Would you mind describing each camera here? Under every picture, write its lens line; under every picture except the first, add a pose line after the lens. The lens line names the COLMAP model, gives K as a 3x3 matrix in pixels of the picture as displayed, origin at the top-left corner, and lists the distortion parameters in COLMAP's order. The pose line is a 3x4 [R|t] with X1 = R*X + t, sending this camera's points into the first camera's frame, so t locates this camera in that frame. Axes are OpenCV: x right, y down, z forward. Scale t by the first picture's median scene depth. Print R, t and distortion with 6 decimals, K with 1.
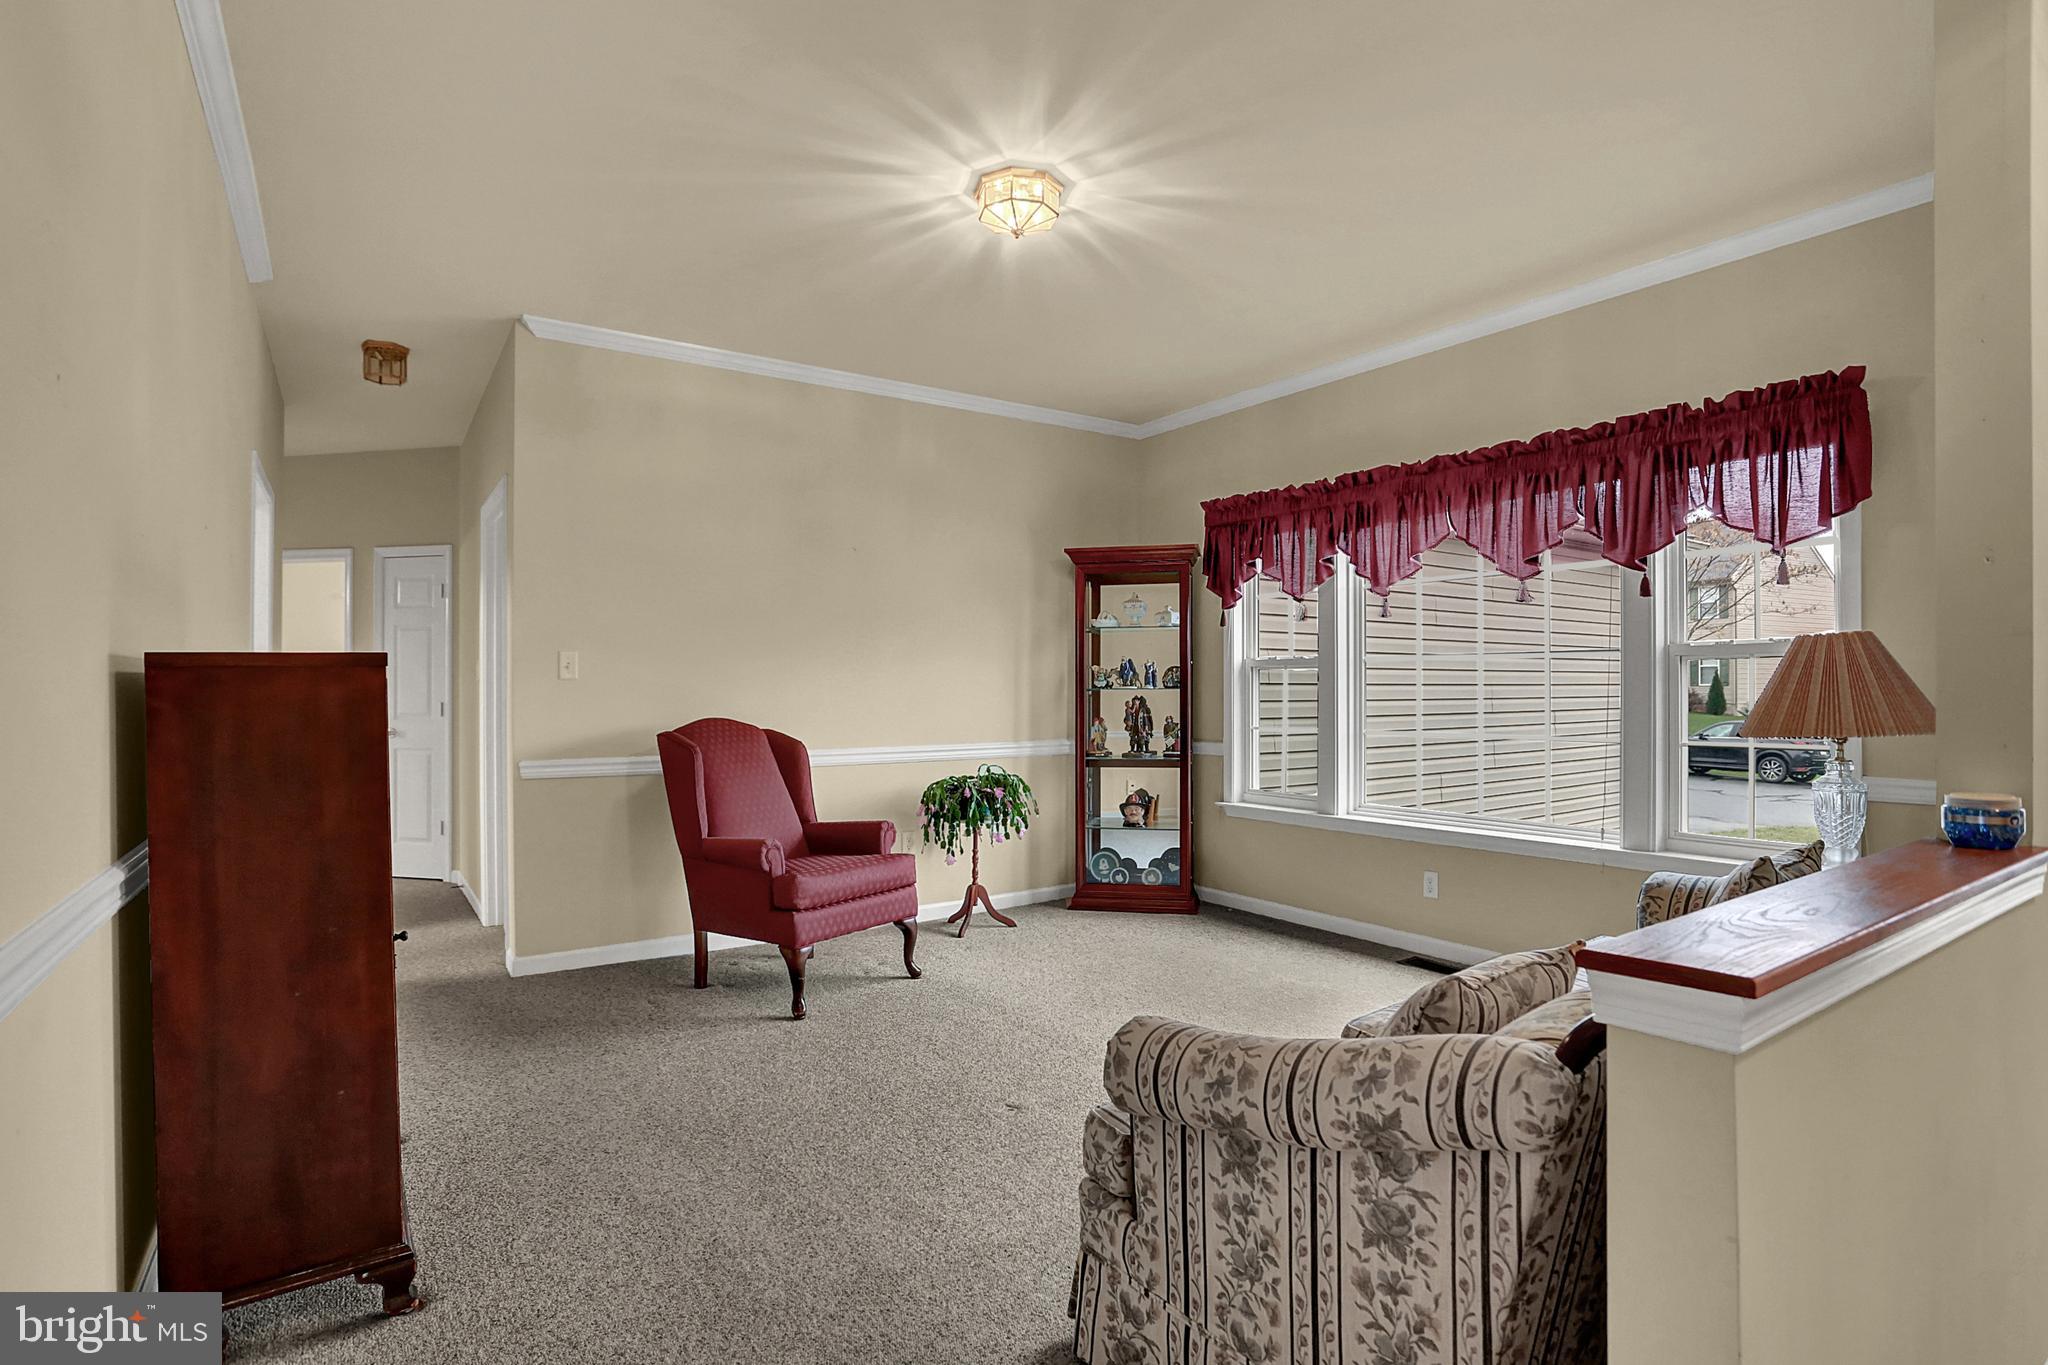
lens RADIAL K [[984.9, 0, 1024.0], [0, 984.9, 682.5], [0, 0, 1]] dist [-0.070349, 0.034194]
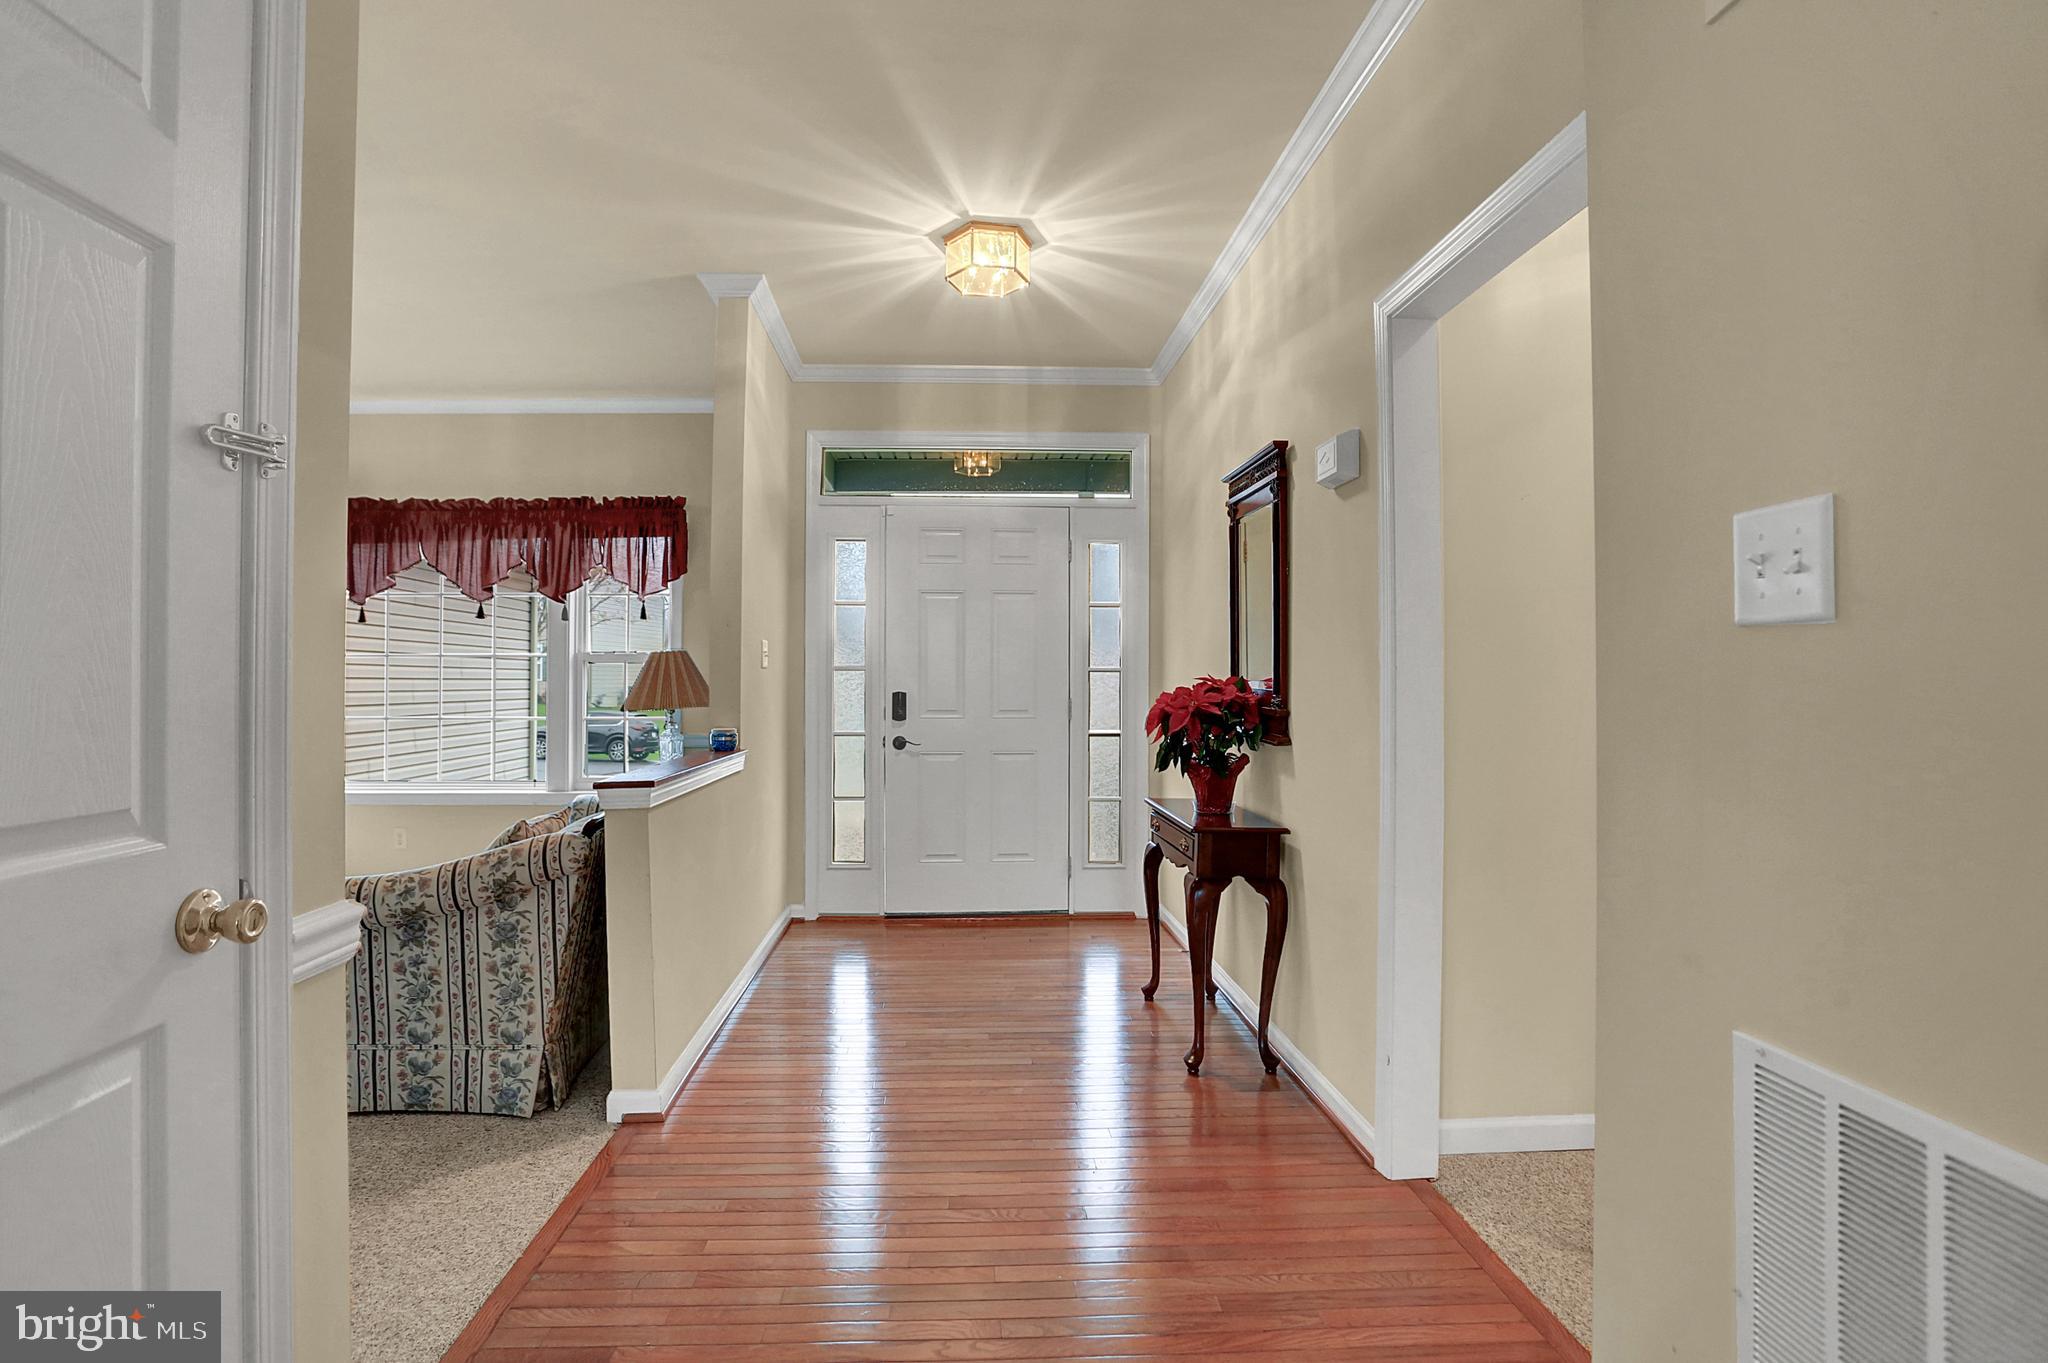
lens RADIAL K [[984.9, 0, 1024.0], [0, 984.9, 681.5], [0, 0, 1]] dist [-0.070349, 0.034194]
pose [[0.487657, 0.002533, 0.873032, -0.763852], [-0.007374, 0.999972, 0.001218, -0.001984], [-0.873004, -0.007031, 0.487662, -0.854987]]
